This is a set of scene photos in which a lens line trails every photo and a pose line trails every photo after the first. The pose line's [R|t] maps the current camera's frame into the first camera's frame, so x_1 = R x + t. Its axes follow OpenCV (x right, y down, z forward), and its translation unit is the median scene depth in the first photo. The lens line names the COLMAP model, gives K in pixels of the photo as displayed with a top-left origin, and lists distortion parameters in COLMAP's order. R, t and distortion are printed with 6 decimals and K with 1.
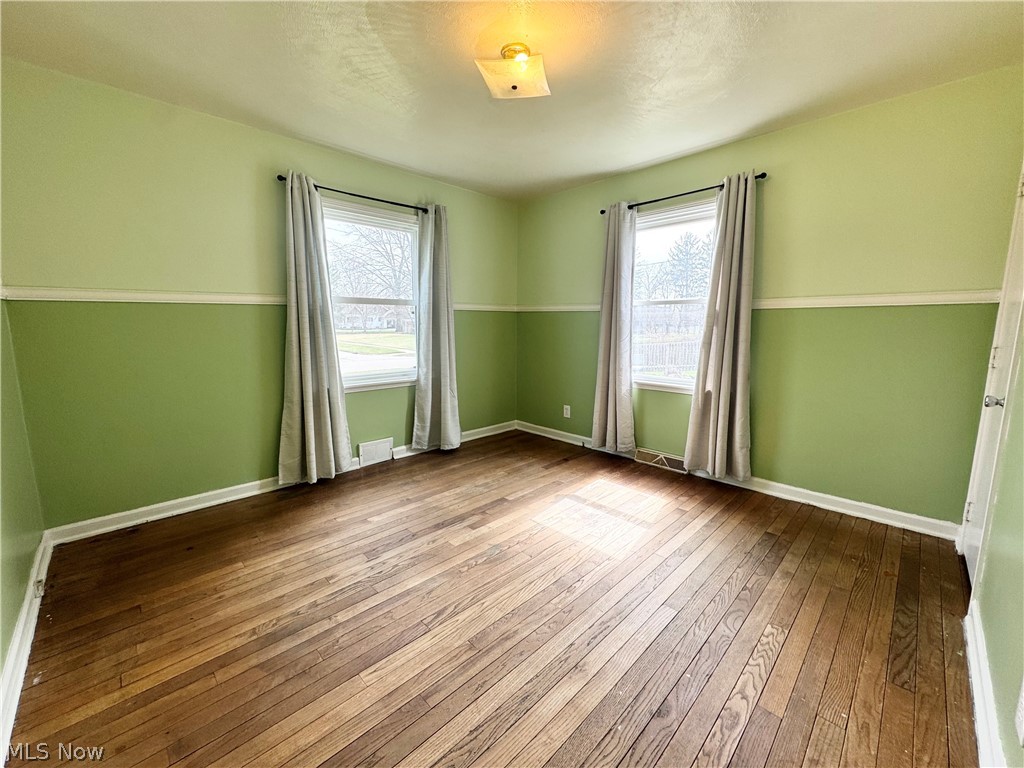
lens RADIAL K [[406.9, 0, 510.7], [0, 406.9, 381.2], [0, 0, 1]] dist [-0.005788, 0.000363]
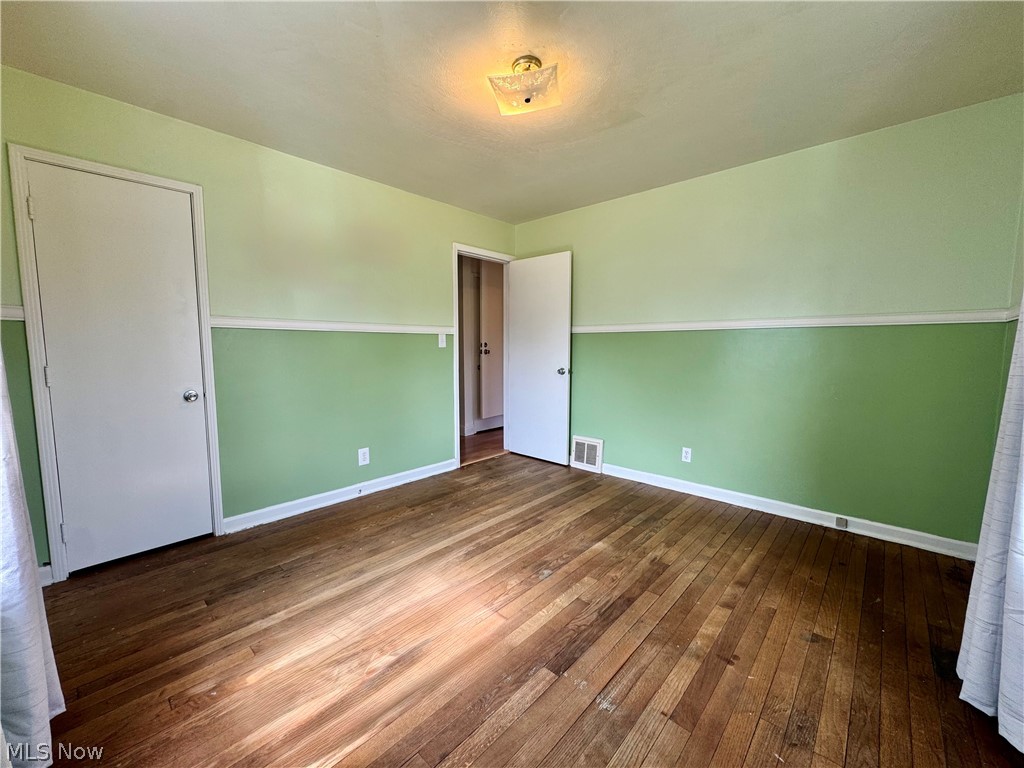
lens RADIAL K [[406.9, 0, 510.7], [0, 406.9, 381.4], [0, 0, 1]] dist [-0.005788, 0.000363]
pose [[-0.998912, 0.005655, -0.046295, 0.082627], [-0.005241, 0.972721, 0.231918, -0.259699], [0.046344, 0.231908, -0.971633, 1.832086]]
